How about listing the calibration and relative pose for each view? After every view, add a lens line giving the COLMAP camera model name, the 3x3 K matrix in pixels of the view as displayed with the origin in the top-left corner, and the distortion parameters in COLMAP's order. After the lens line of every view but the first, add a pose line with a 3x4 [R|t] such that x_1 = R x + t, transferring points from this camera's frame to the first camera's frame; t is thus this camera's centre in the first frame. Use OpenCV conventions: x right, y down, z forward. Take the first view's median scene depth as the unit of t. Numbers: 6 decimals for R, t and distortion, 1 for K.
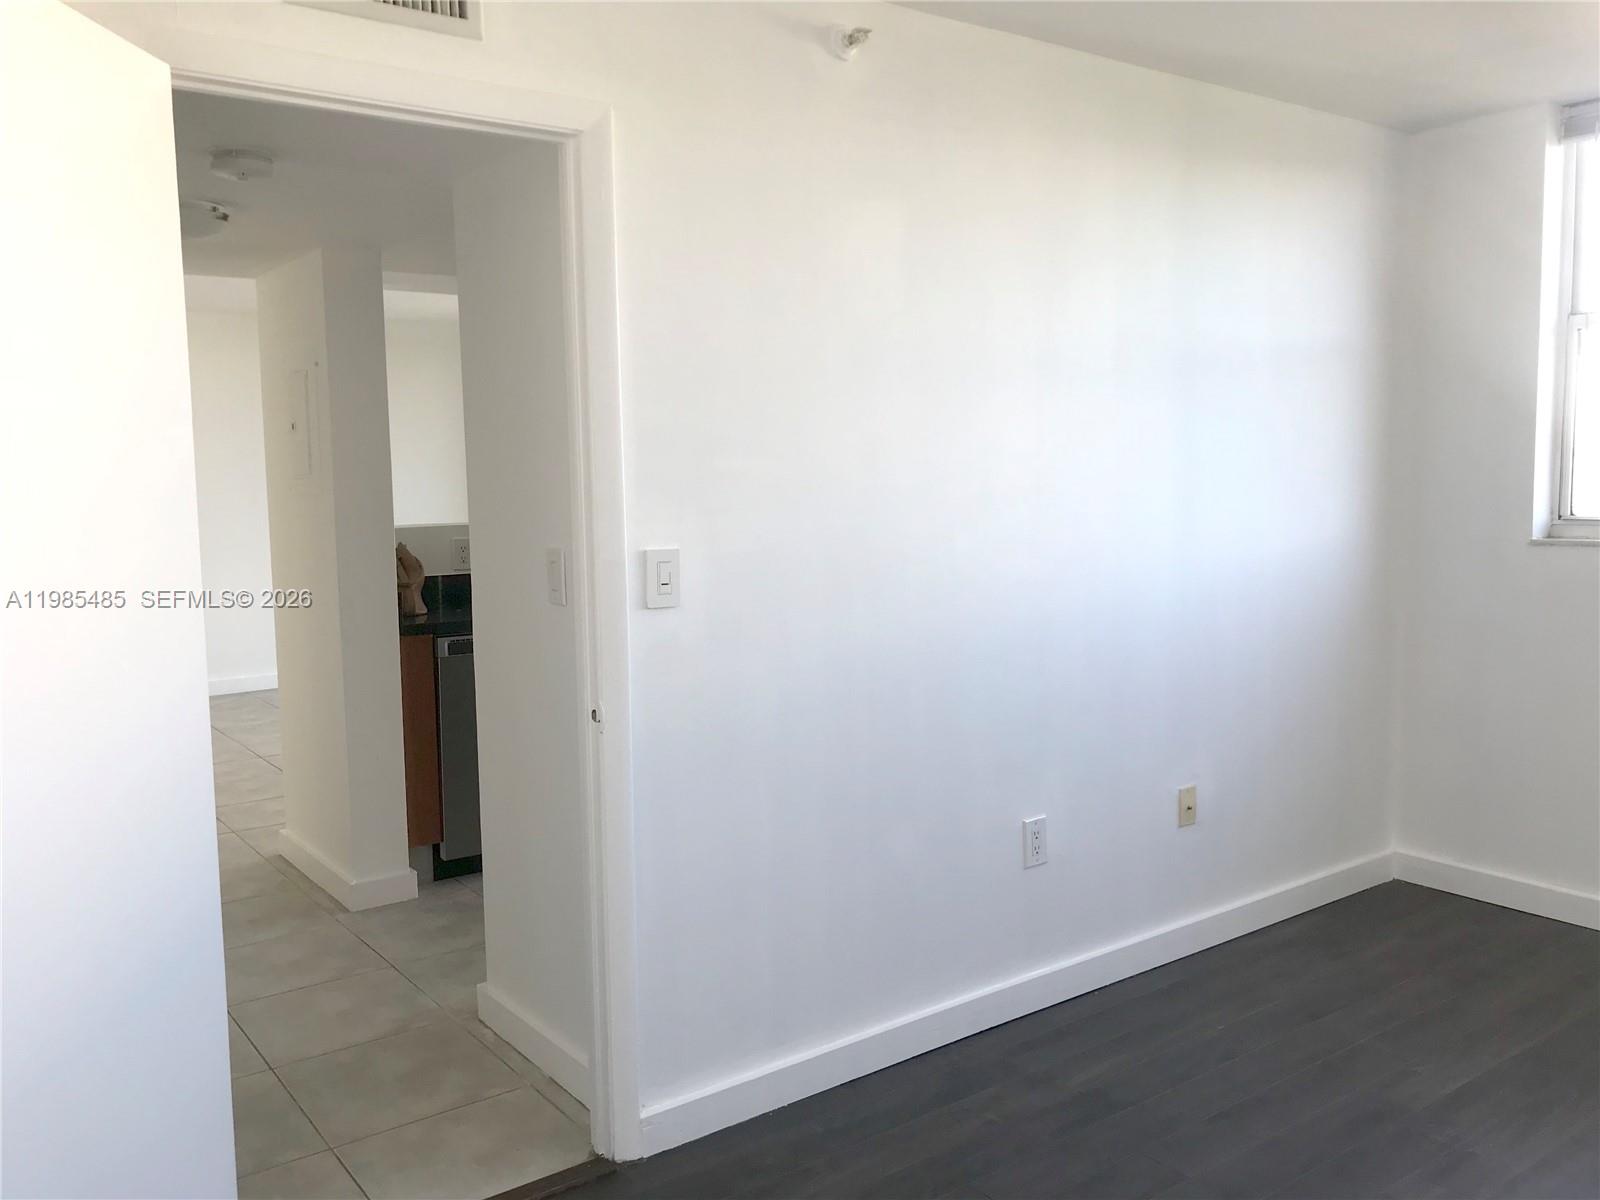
lens RADIAL K [[1304.9, 0, 785.2], [0, 1304.9, 591.3], [0, 0, 1]] dist [0.006525, 0.001853]
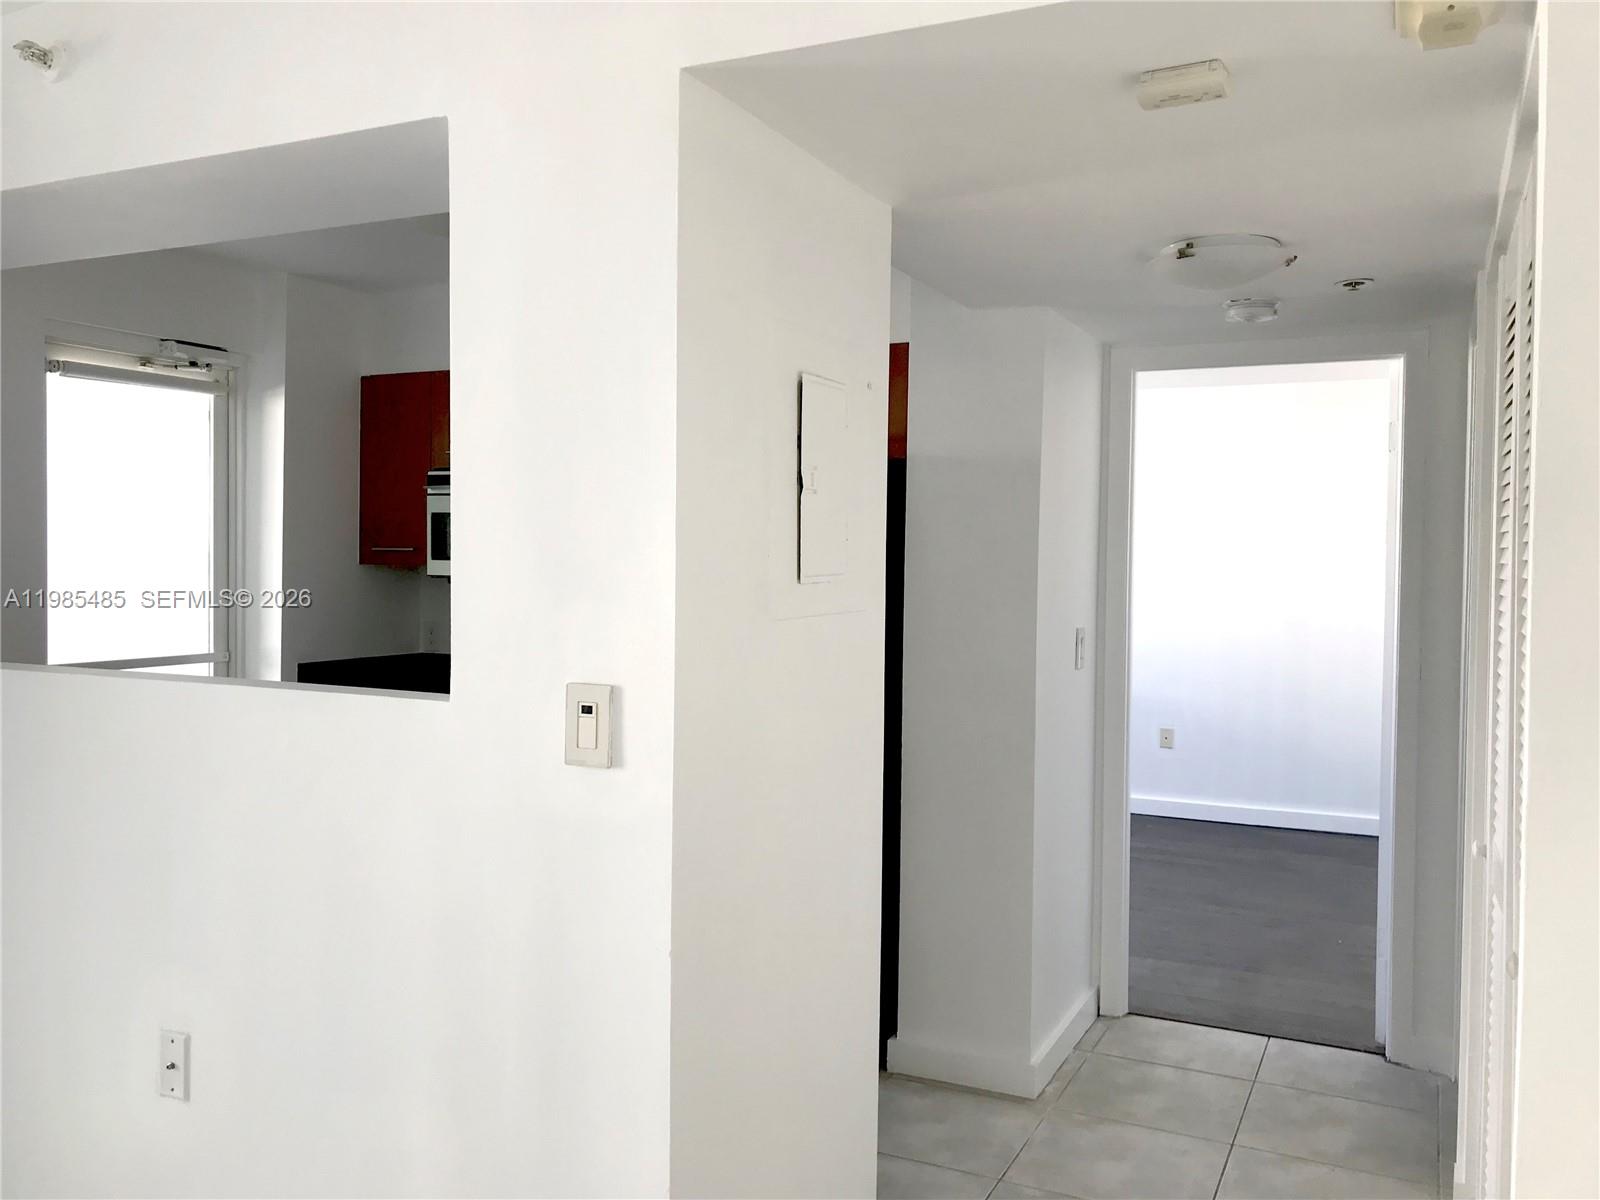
lens RADIAL K [[1304.9, 0, 785.2], [0, 1304.9, 591.3], [0, 0, 1]] dist [0.006525, 0.001853]
pose [[-0.462494, -0.013187, 0.886524, -1.187667], [0.084252, 0.994711, 0.058750, -0.165119], [-0.882610, 0.101863, -0.458937, 1.819231]]
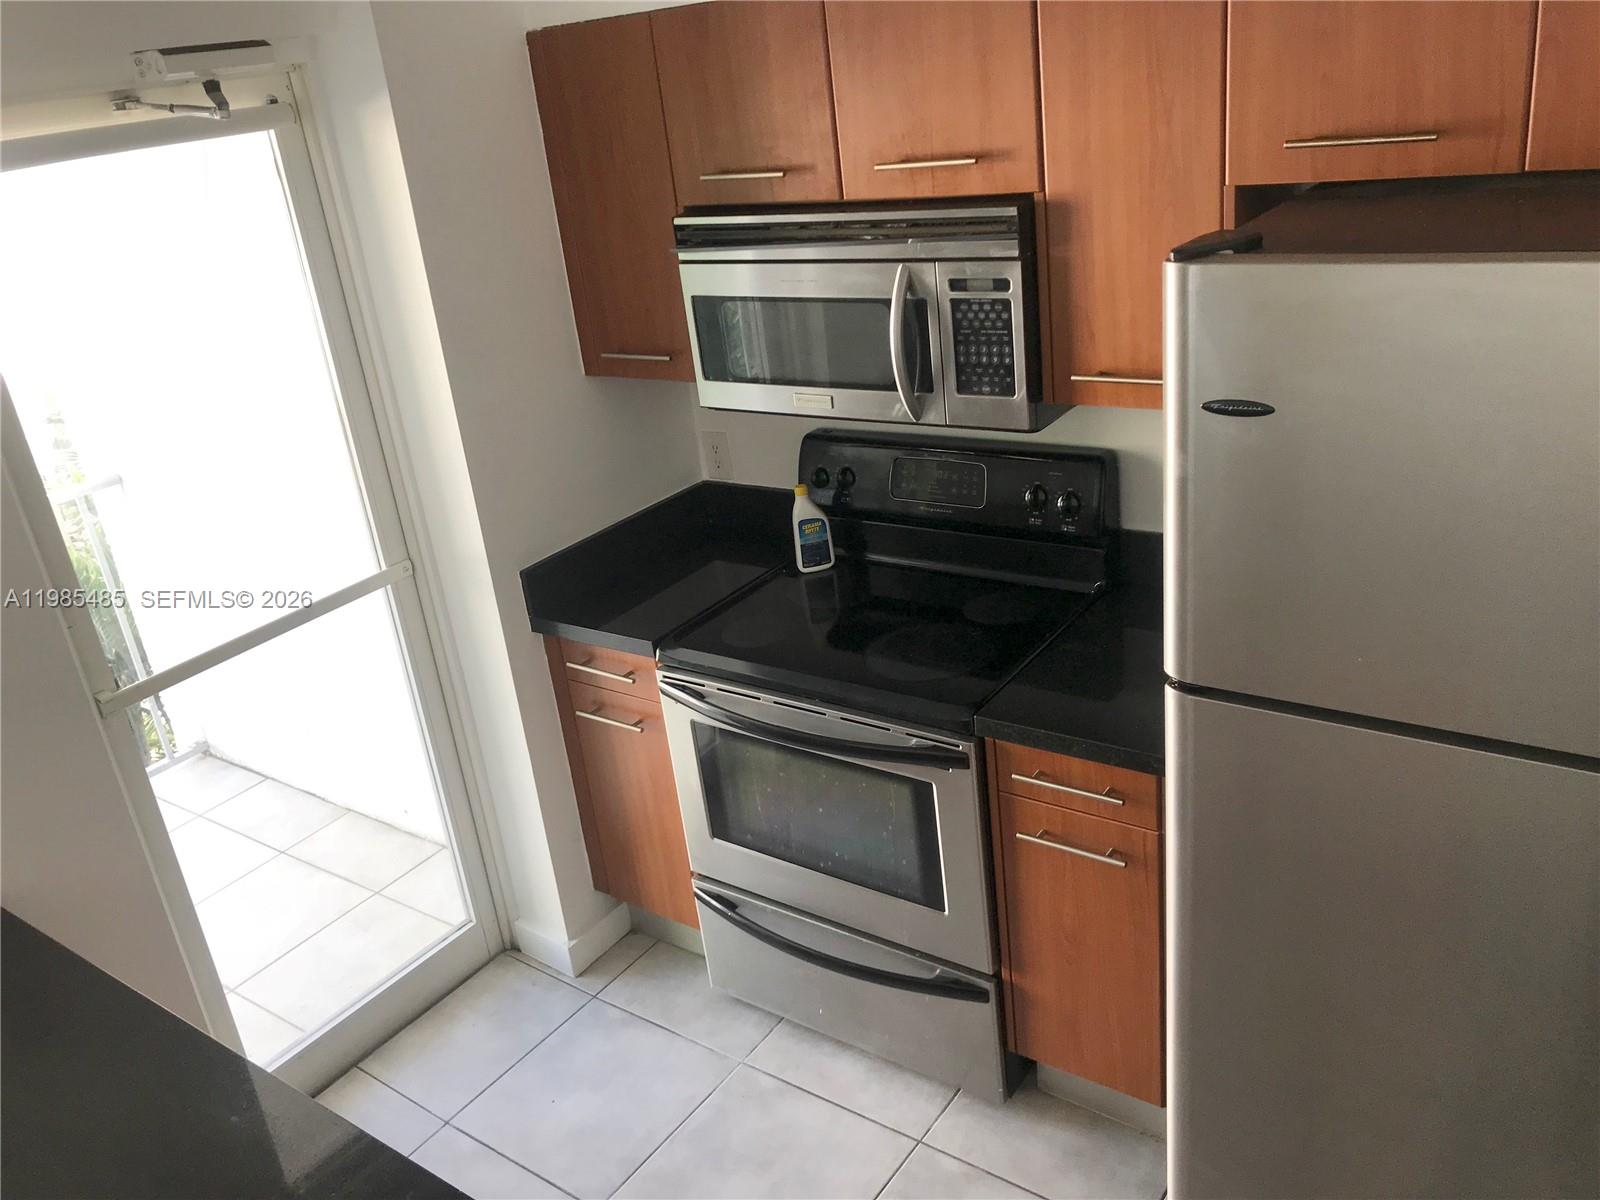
lens RADIAL K [[1304.9, 0, 785.2], [0, 1304.9, 591.3], [0, 0, 1]] dist [0.006525, 0.001853]
pose [[-0.290348, -0.323014, 0.900755, -0.433669], [0.220068, 0.893536, 0.391362, -0.356073], [-0.931272, 0.311858, -0.188351, 1.624307]]
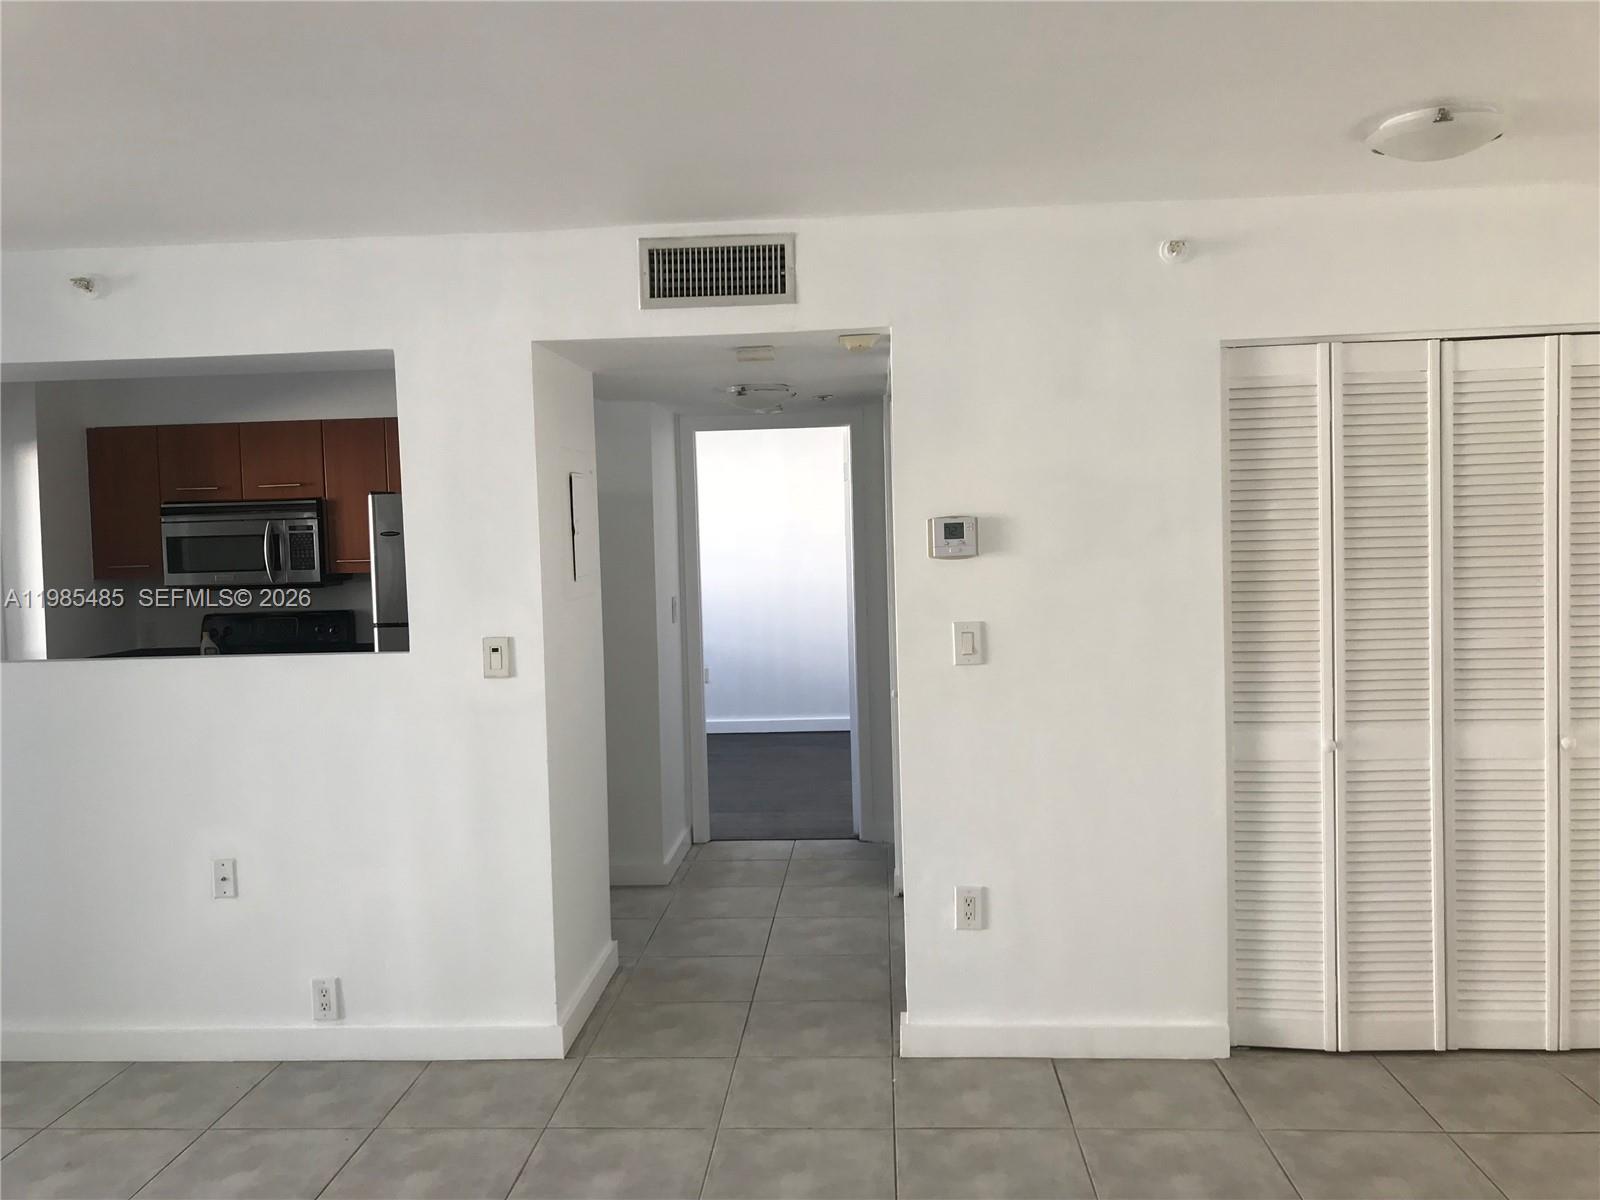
lens RADIAL K [[1304.9, 0, 785.2], [0, 1304.9, 591.3], [0, 0, 1]] dist [0.006525, 0.001853]
pose [[-0.761768, 0.004977, 0.647831, -1.632234], [0.104822, 0.987741, 0.115669, -0.254530], [-0.639314, 0.156020, -0.752951, 2.392736]]
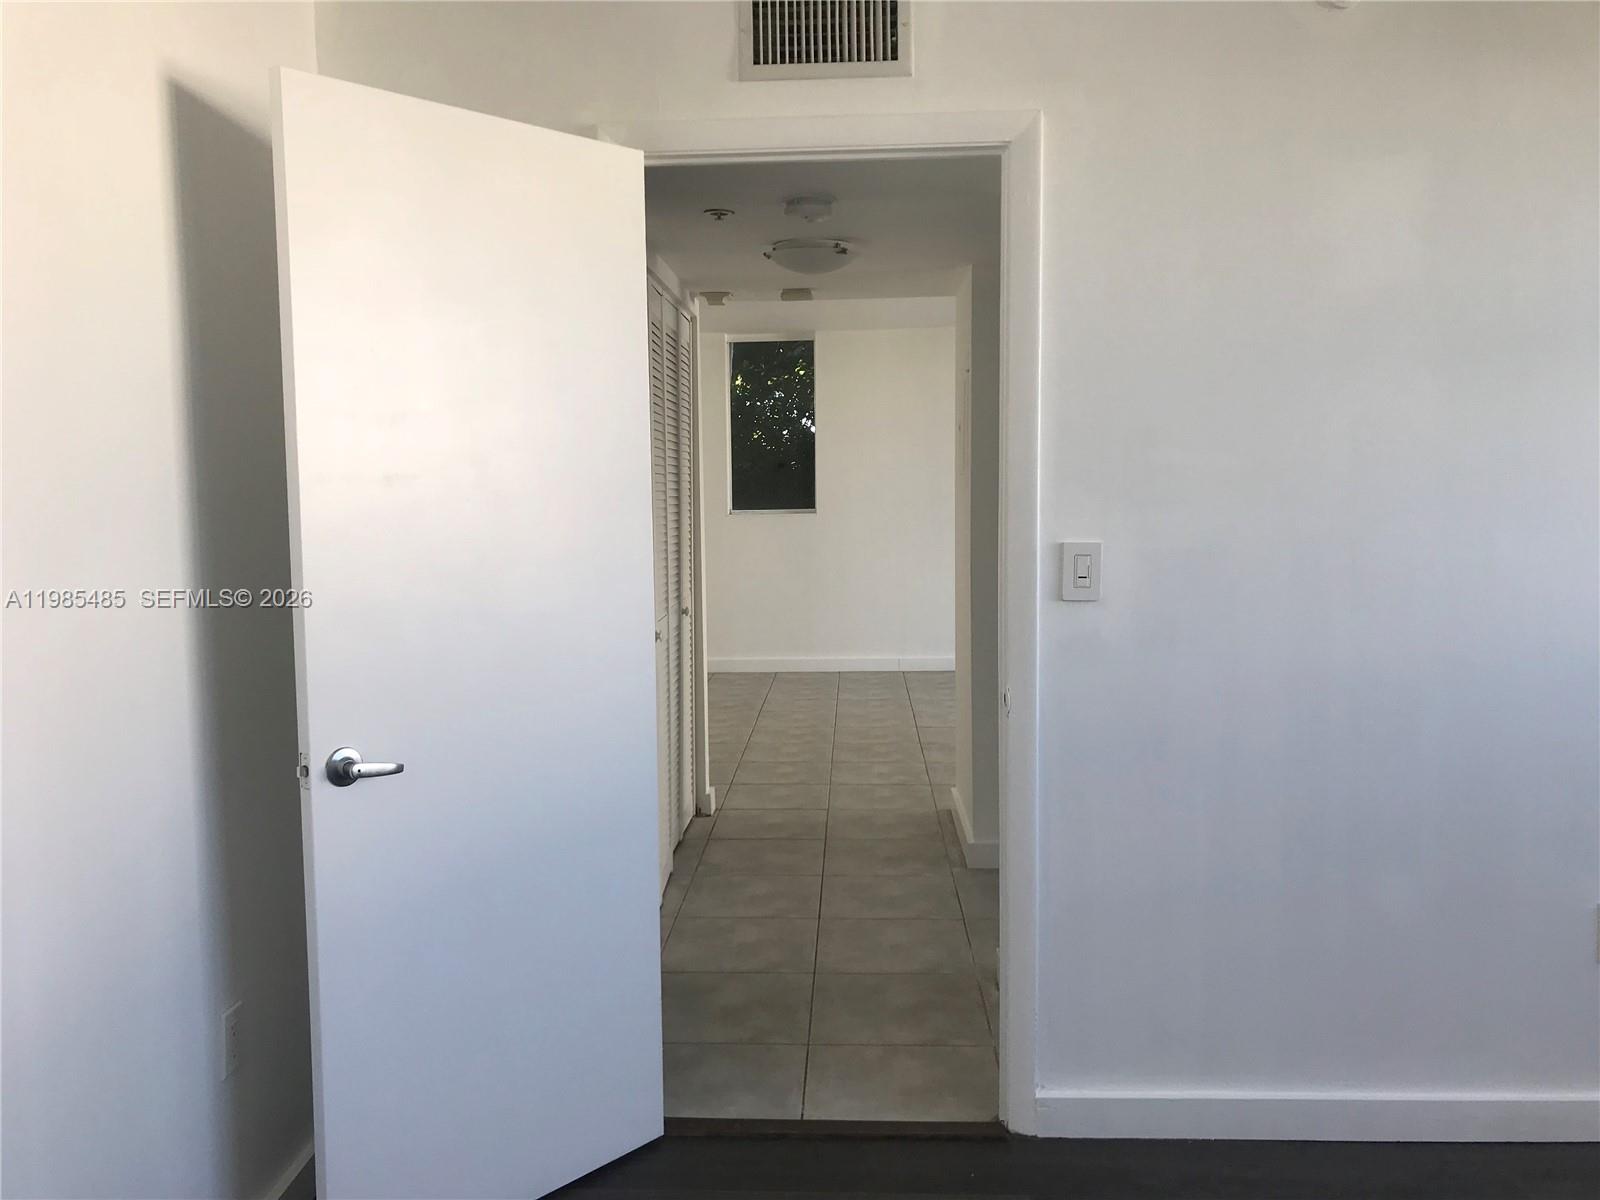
lens RADIAL K [[1304.9, 0, 785.2], [0, 1304.9, 591.3], [0, 0, 1]] dist [0.006525, 0.001853]
pose [[0.773948, 0.063544, -0.630053, 0.322317], [-0.065340, 0.997655, 0.020356, -0.000210], [0.629870, 0.025413, 0.776285, 0.064028]]
